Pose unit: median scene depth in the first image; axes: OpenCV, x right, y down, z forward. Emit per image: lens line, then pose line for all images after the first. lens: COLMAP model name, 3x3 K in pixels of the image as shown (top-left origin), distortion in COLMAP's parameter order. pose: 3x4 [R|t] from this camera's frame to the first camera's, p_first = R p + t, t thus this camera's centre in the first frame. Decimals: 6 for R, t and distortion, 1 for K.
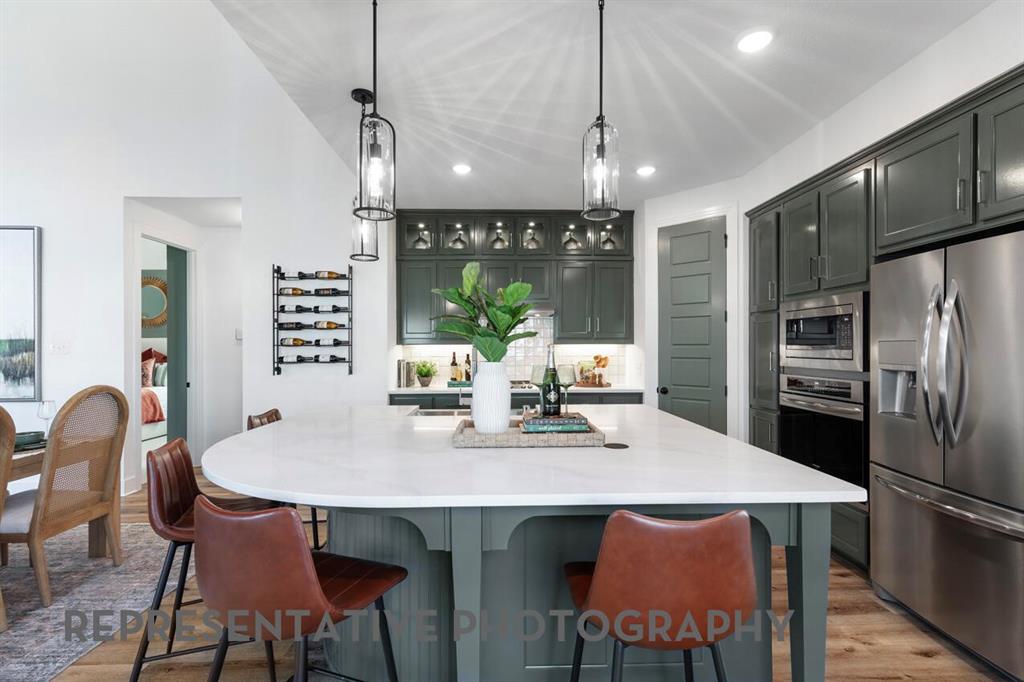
lens RADIAL K [[433.1, 0, 513.0], [0, 433.1, 347.5], [0, 0, 1]] dist [0.001338, 0.000013]
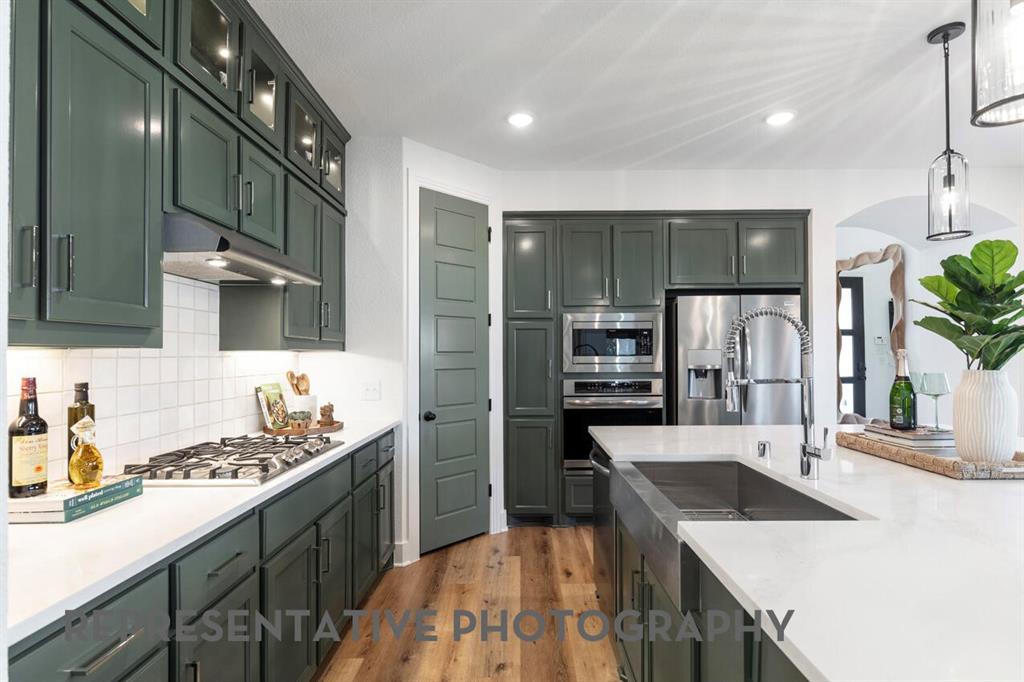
lens RADIAL K [[485.8, 0, 510.9], [0, 485.8, 350.3], [0, 0, 1]] dist [-0.000336, -0.000137]
pose [[0.062784, 0.010823, 0.997968, -0.448697], [0.008584, 0.999898, -0.011384, 0.000865], [-0.997990, 0.009281, 0.062685, 0.814144]]
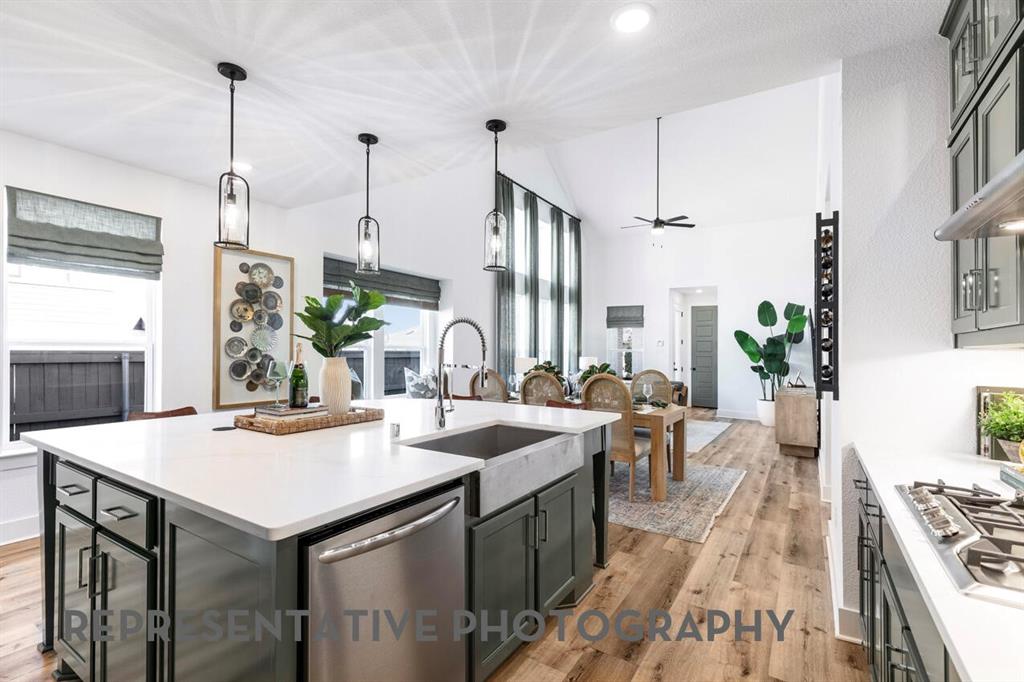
lens RADIAL K [[433.1, 0, 513.0], [0, 433.1, 347.5], [0, 0, 1]] dist [0.001338, 0.000013]
pose [[-0.553750, -0.007355, -0.832650, 0.340776], [-0.002222, 0.999970, -0.007355, -0.002445], [0.832680, -0.002222, -0.553750, 0.995108]]
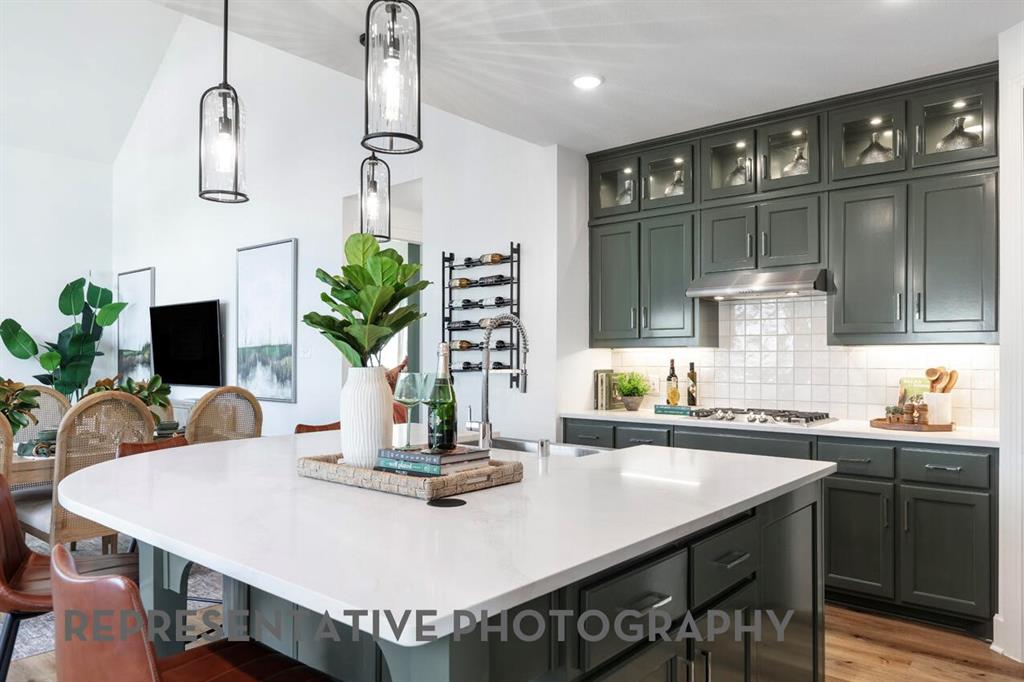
lens RADIAL K [[700.9, 0, 478.9], [0, 700.9, 345.4], [0, 0, 1]] dist [0.043466, -0.001463]
pose [[0.712275, -0.006745, -0.701868, 0.434354], [0.006284, 0.999975, -0.003233, -0.008046], [0.701872, -0.002108, 0.712300, 0.089418]]
